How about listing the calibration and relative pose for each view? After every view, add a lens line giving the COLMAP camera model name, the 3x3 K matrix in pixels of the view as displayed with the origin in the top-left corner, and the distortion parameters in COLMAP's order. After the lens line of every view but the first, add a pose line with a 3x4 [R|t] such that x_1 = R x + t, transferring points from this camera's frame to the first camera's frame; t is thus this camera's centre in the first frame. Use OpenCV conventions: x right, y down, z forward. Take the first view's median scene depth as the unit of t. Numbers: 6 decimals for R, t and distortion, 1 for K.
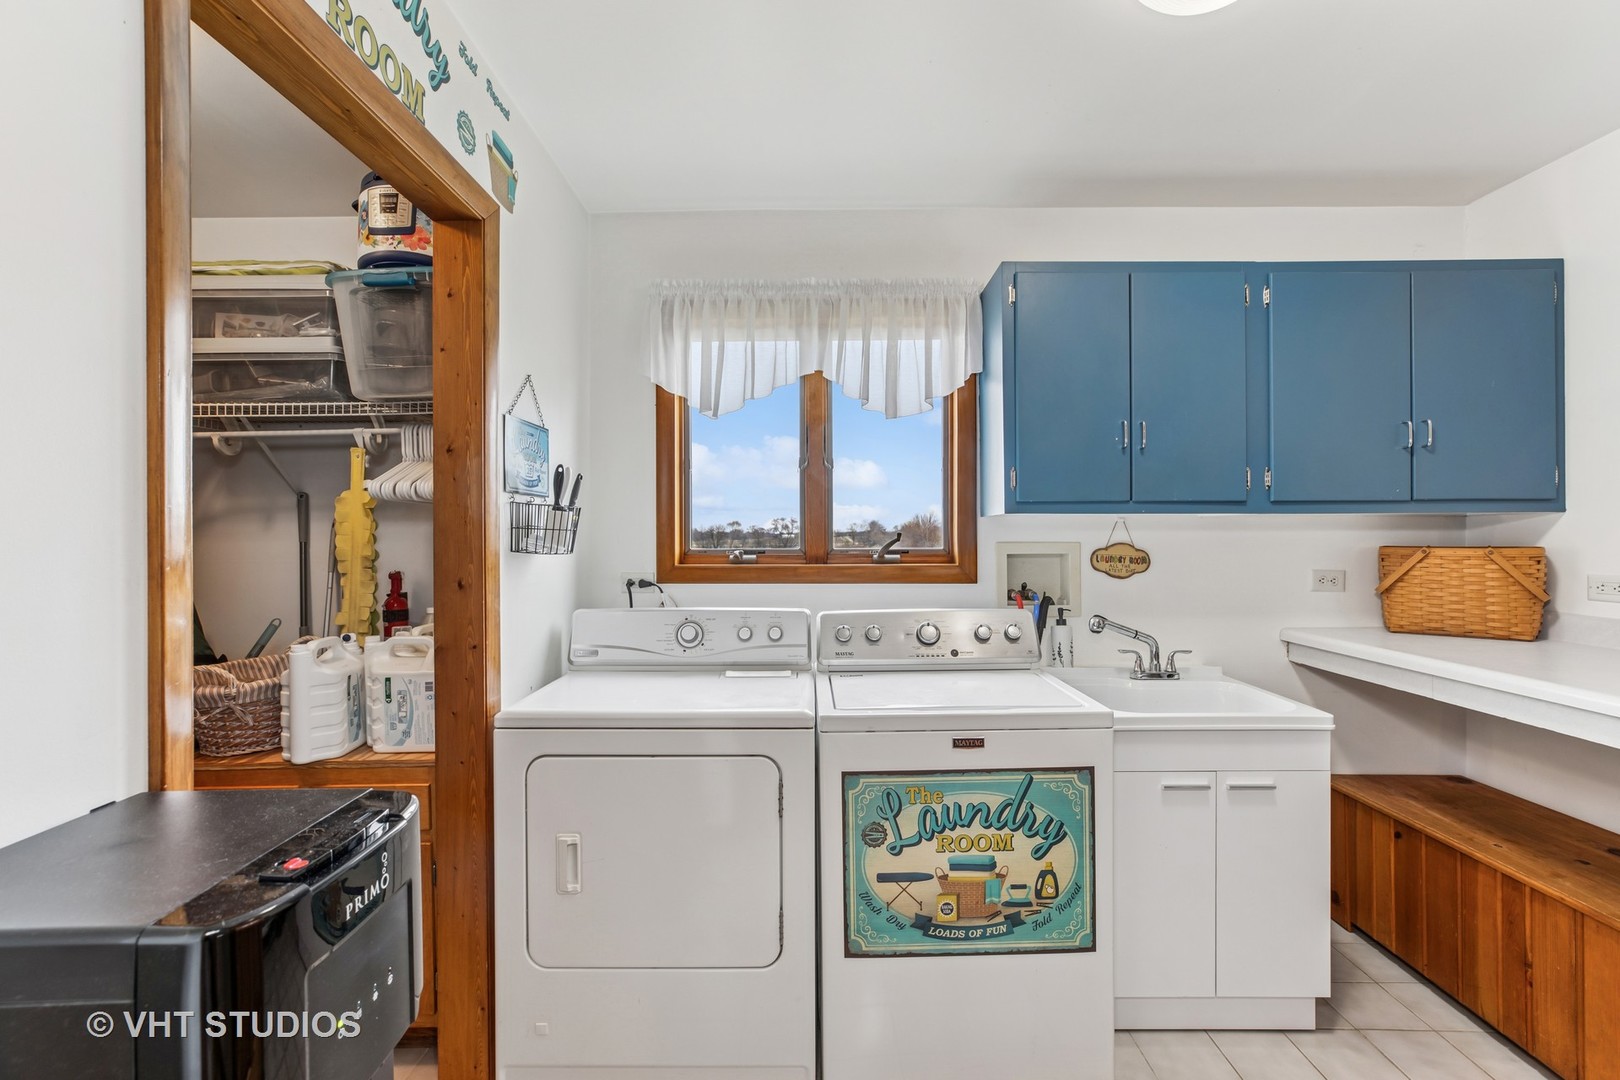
lens RADIAL K [[737.1, 0, 811.4], [0, 737.1, 533.9], [0, 0, 1]] dist [-0.016146, 0.009163]
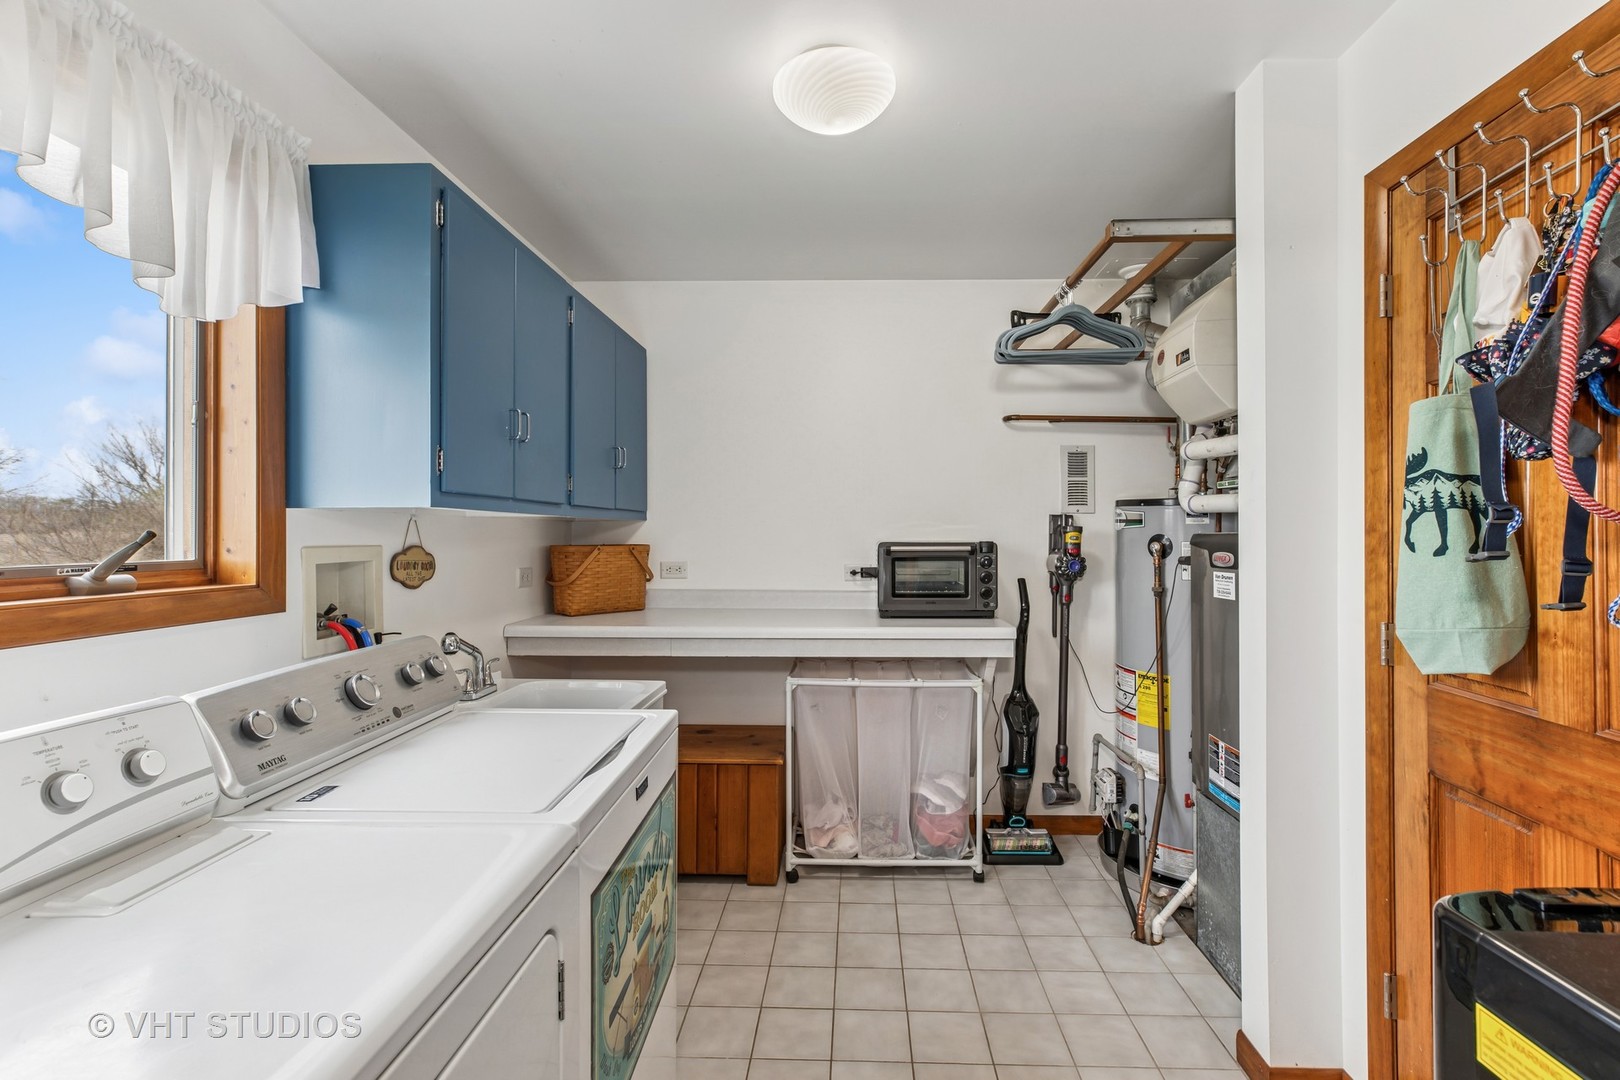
lens RADIAL K [[737.1, 0, 813.2], [0, 737.1, 534.6], [0, 0, 1]] dist [-0.016146, 0.009163]
pose [[0.060500, 0.002299, 0.998166, -0.384300], [0.001804, 0.999995, -0.002413, 0.002446], [-0.998167, 0.001947, 0.060495, 0.498128]]
